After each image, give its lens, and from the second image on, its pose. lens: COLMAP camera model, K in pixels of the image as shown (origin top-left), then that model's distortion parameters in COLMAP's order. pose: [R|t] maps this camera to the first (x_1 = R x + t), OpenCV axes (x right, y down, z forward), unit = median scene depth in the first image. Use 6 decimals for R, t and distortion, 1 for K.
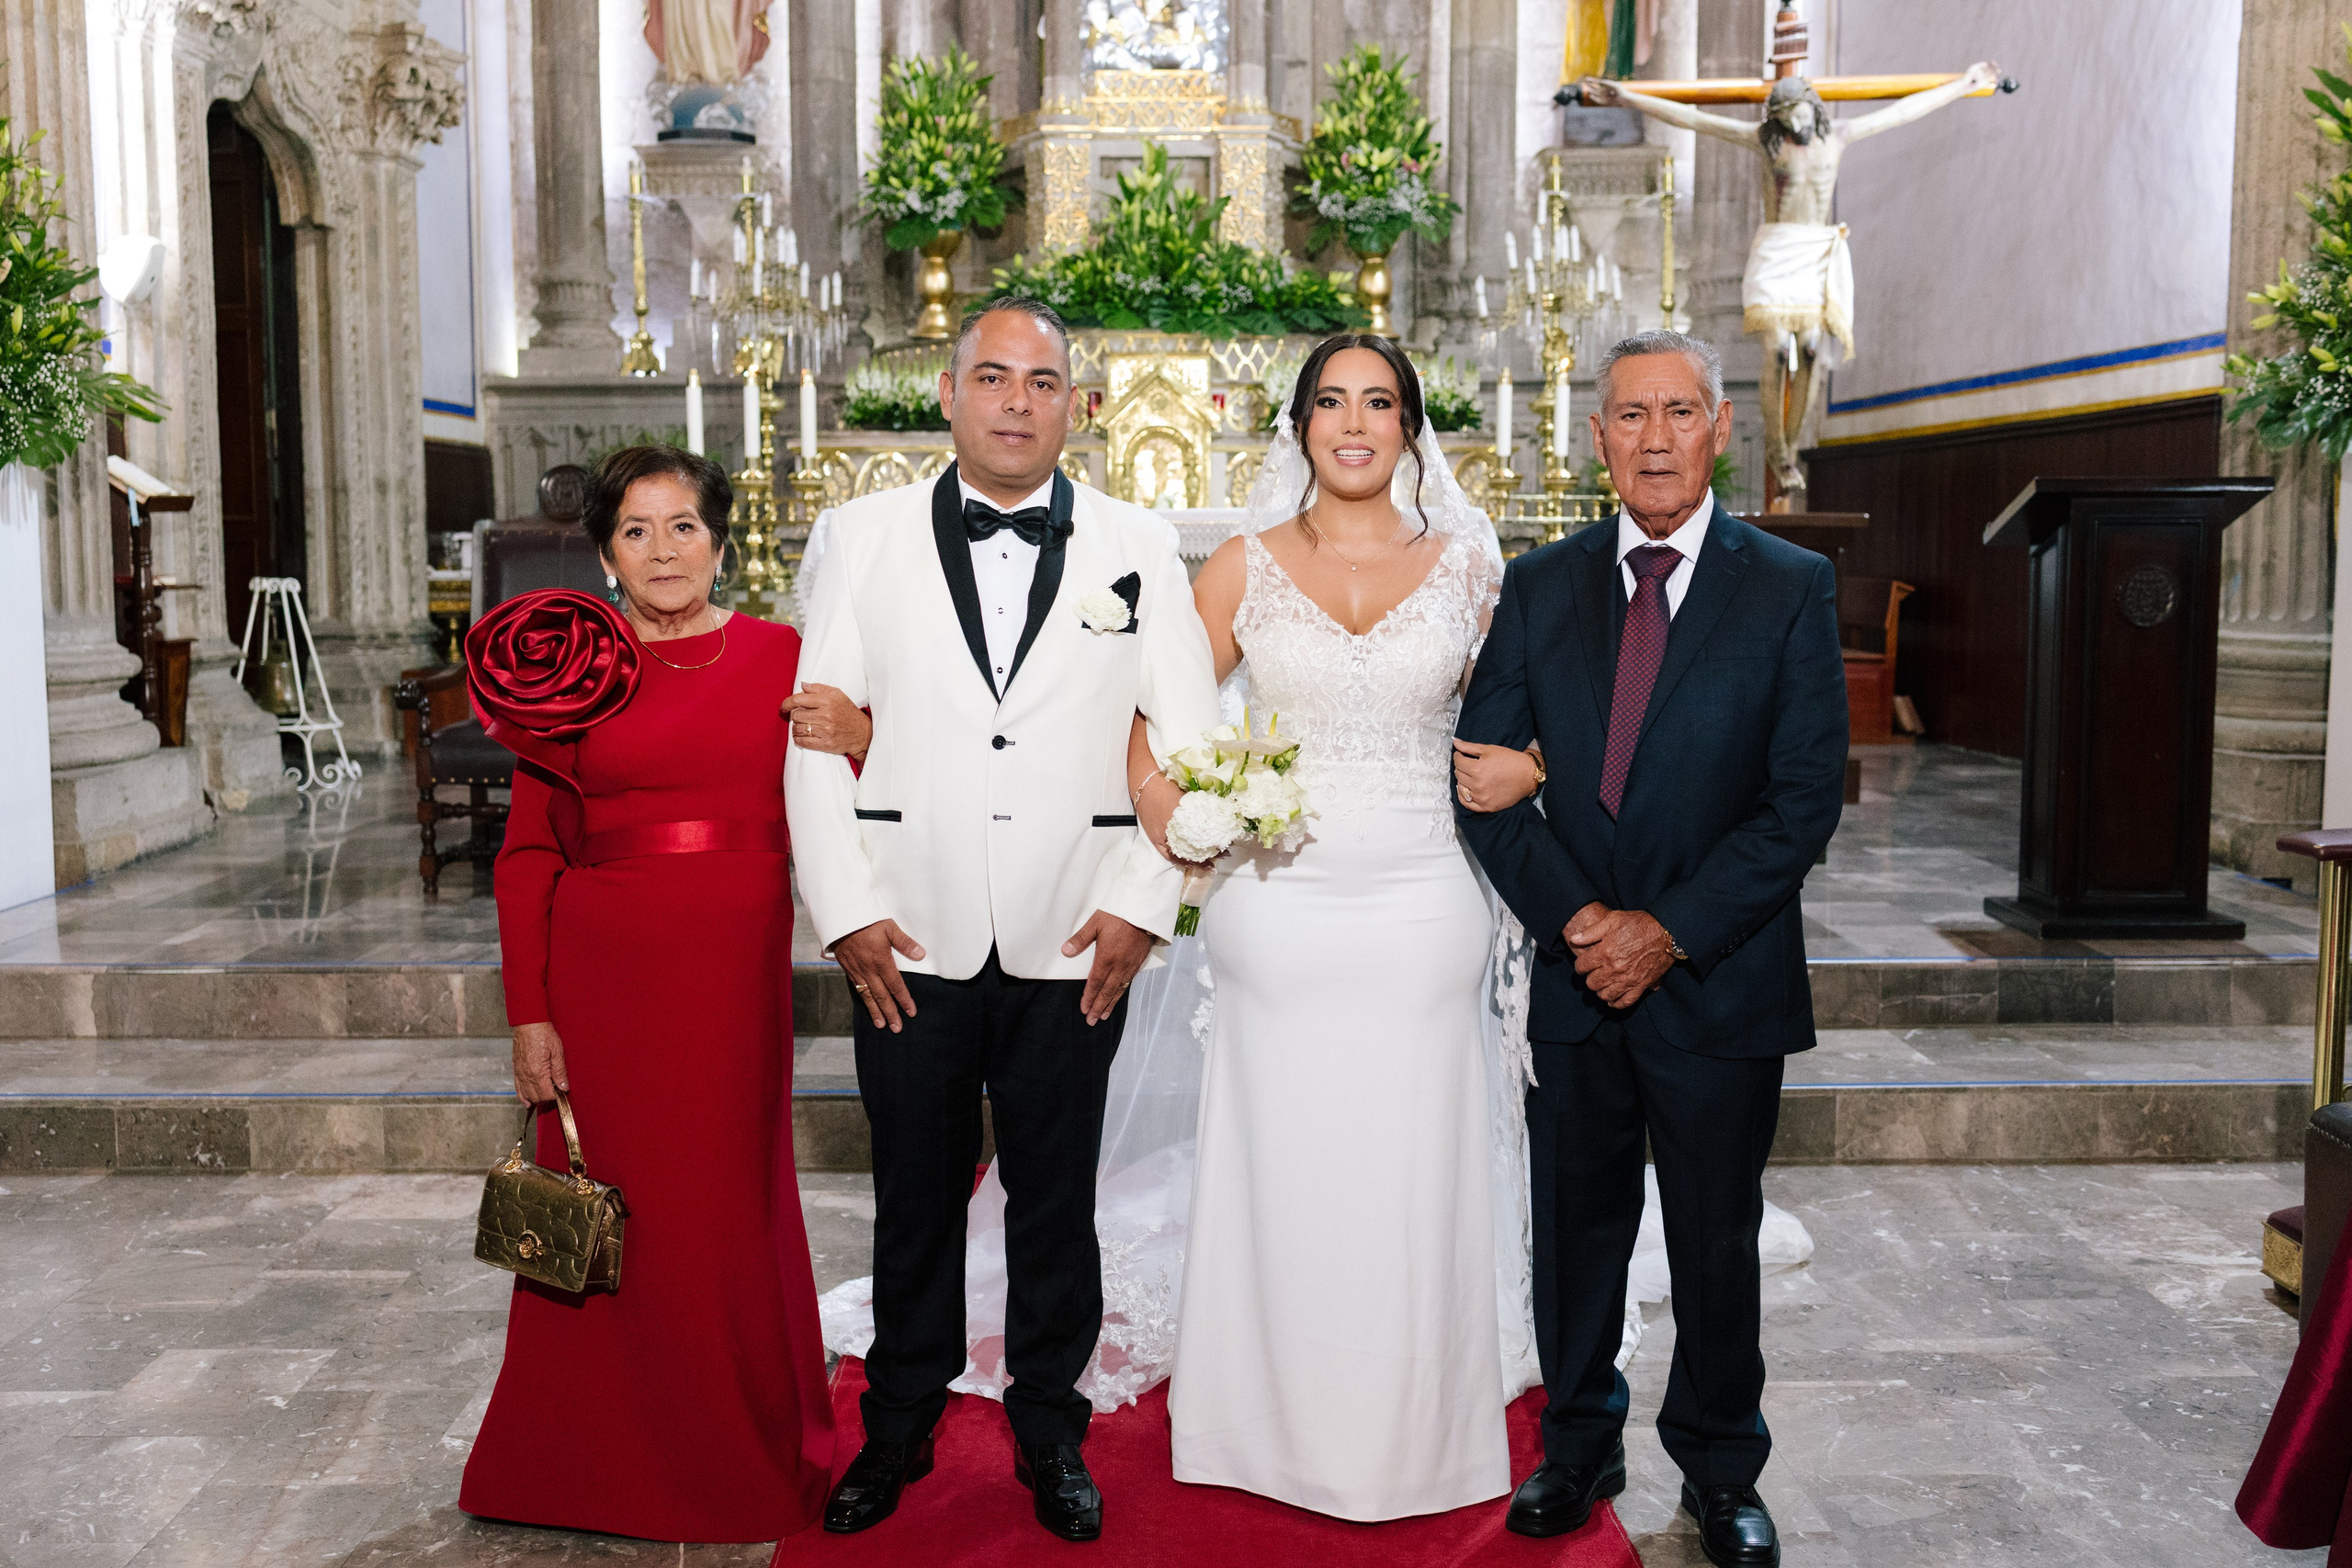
lens RADIAL K [[2372.0, 0, 1128.3], [0, 2372.0, 795.0], [0, 0, 1]] dist [0.051330, -0.021333]
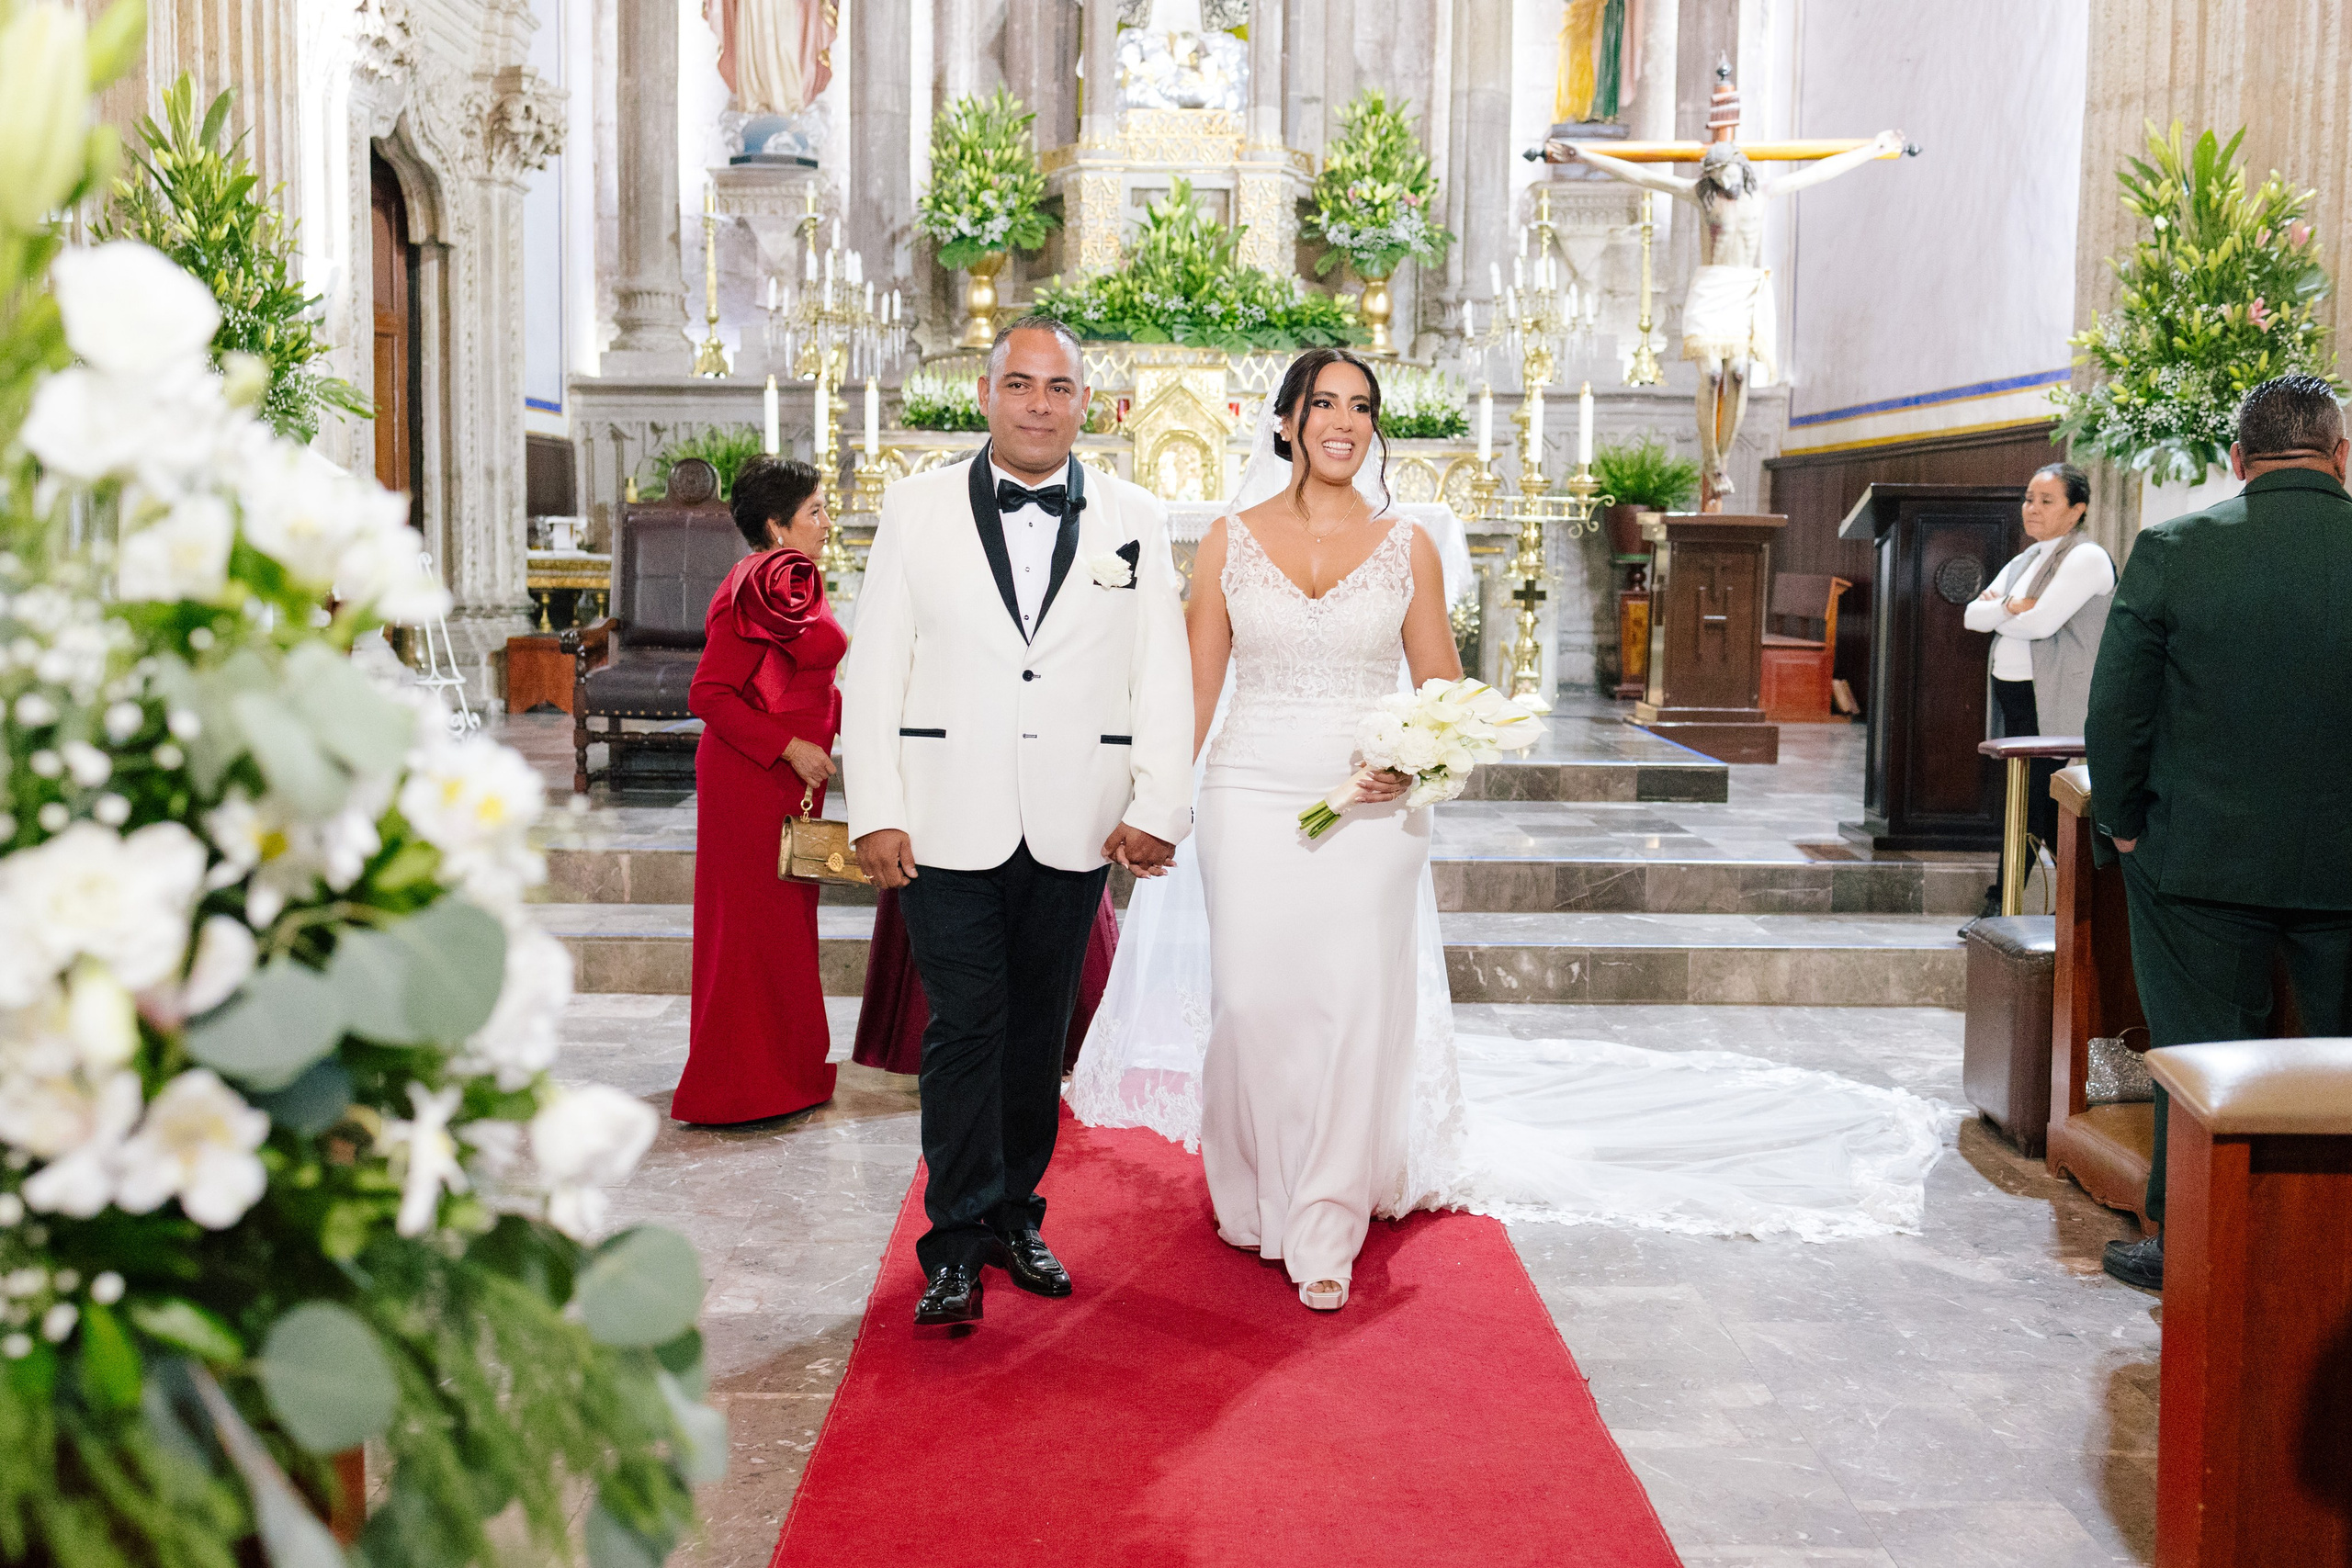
lens RADIAL K [[2442.8, 0, 1122.9], [0, 2442.8, 779.6], [0, 0, 1]] dist [0.061375, 0.027626]
pose [[0.999846, 0.015160, -0.008875, -0.001447], [-0.015248, 0.999835, -0.009828, 0.021383], [0.008724, 0.009961, 0.999912, -0.153553]]
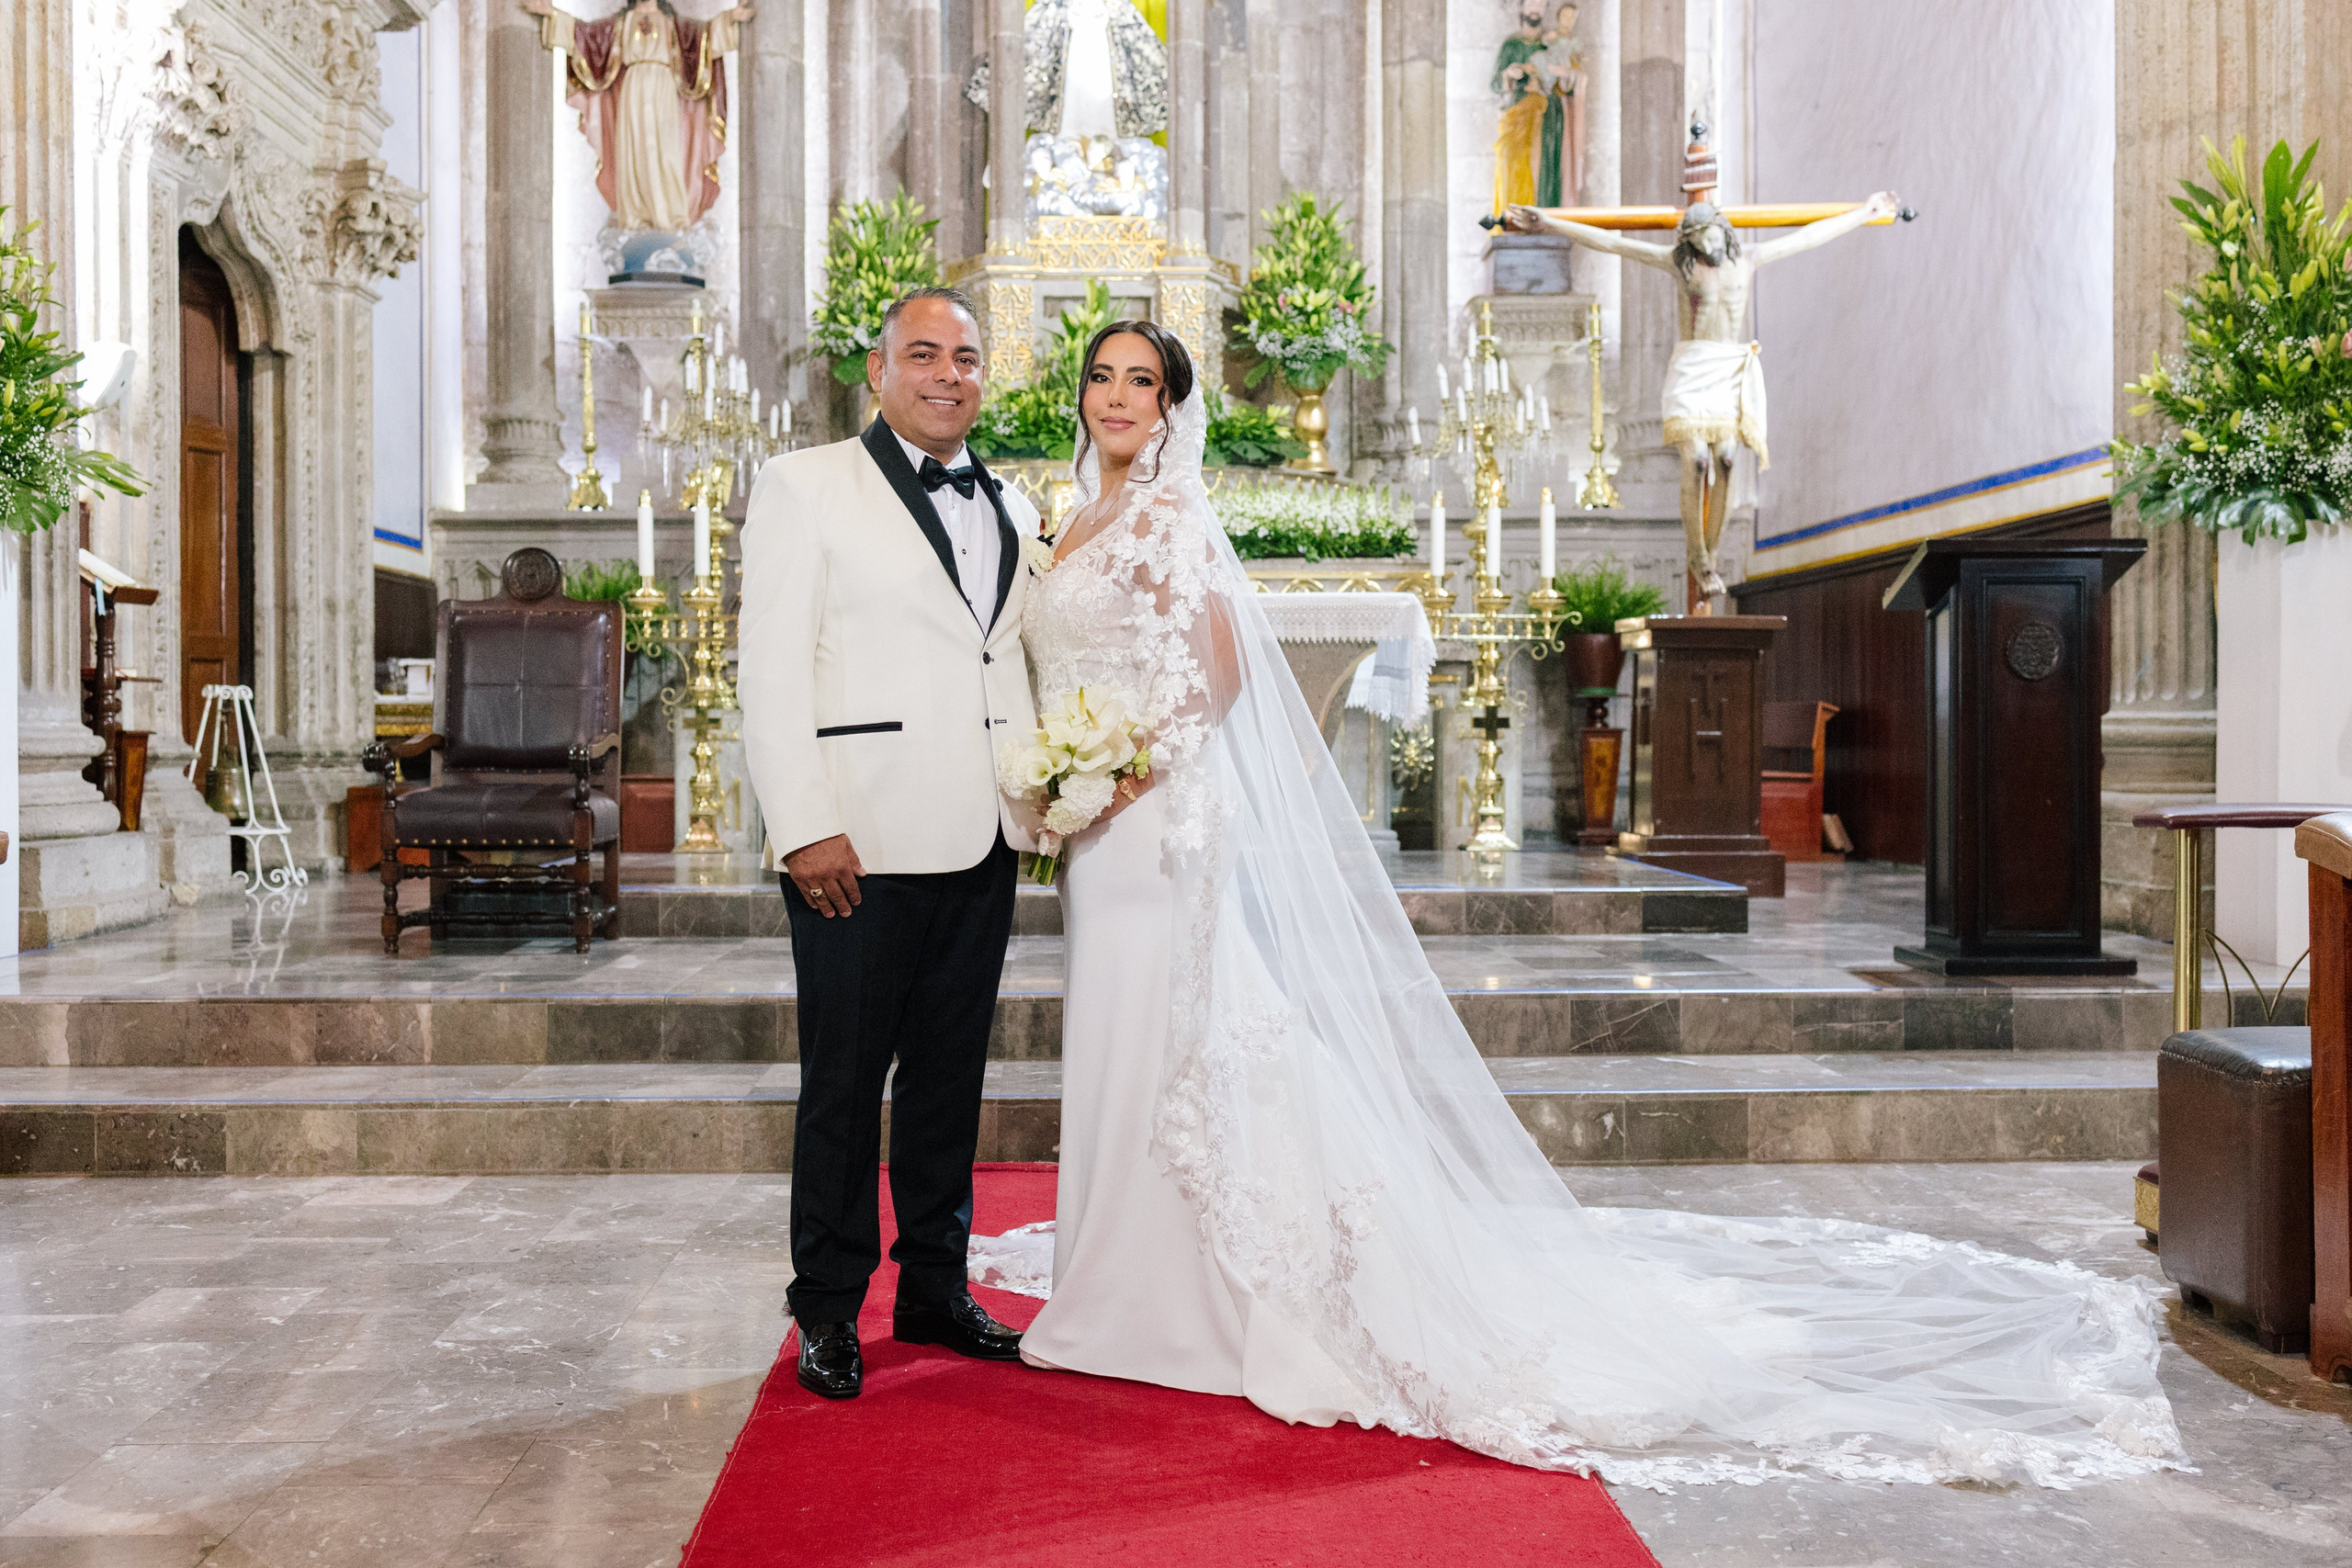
lens RADIAL K [[2441.2, 0, 1128.0], [0, 2441.2, 792.7], [0, 0, 1]] dist [0.054159, -0.021642]
pose [[0.999696, 0.000345, 0.024653, -0.001492], [0.001719, 0.996492, -0.083672, 0.035727], [-0.024595, 0.083689, 0.996188, -0.036292]]
